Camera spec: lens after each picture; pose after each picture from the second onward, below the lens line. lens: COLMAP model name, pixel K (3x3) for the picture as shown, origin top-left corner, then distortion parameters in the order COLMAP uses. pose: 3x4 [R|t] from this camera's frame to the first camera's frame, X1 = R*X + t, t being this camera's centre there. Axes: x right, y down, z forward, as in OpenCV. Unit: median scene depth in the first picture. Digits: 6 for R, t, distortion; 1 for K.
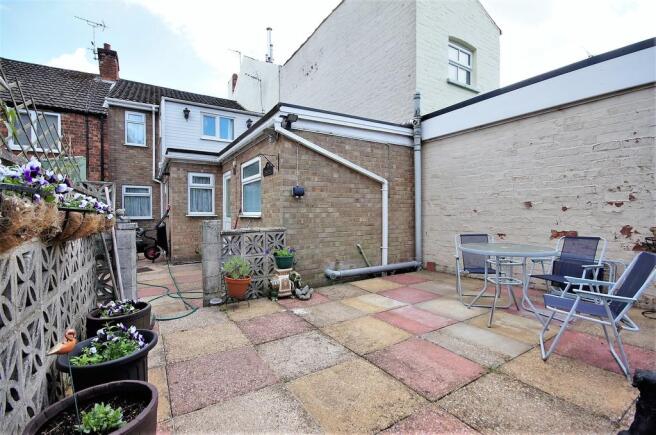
lens RADIAL K [[289.8, 0, 315.3], [0, 289.8, 217.8], [0, 0, 1]] dist [-0.001706, -0.001564]
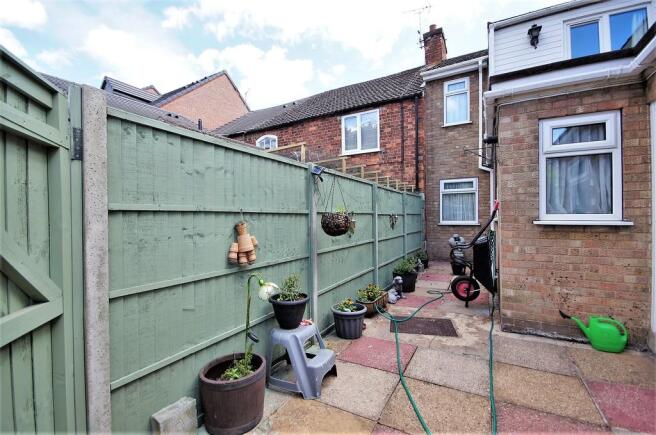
lens RADIAL K [[289.8, 0, 328.9], [0, 289.8, 219.7], [0, 0, 1]] dist [-0.001706, -0.001564]
pose [[0.516413, 0.003935, -0.856331, -0.170745], [-0.004009, 0.999990, 0.002178, -0.008800], [0.856330, 0.002308, 0.516423, 0.374111]]
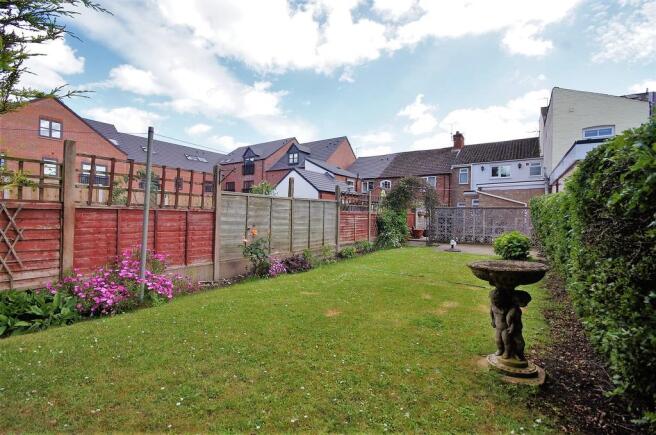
lens RADIAL K [[289.8, 0, 326.3], [0, 289.8, 216.9], [0, 0, 1]] dist [-0.001706, -0.001564]
pose [[0.433941, 0.018037, -0.900761, 0.973369], [-0.033245, 0.999439, 0.003997, 0.023068], [0.900328, 0.028211, 0.434298, -0.938133]]
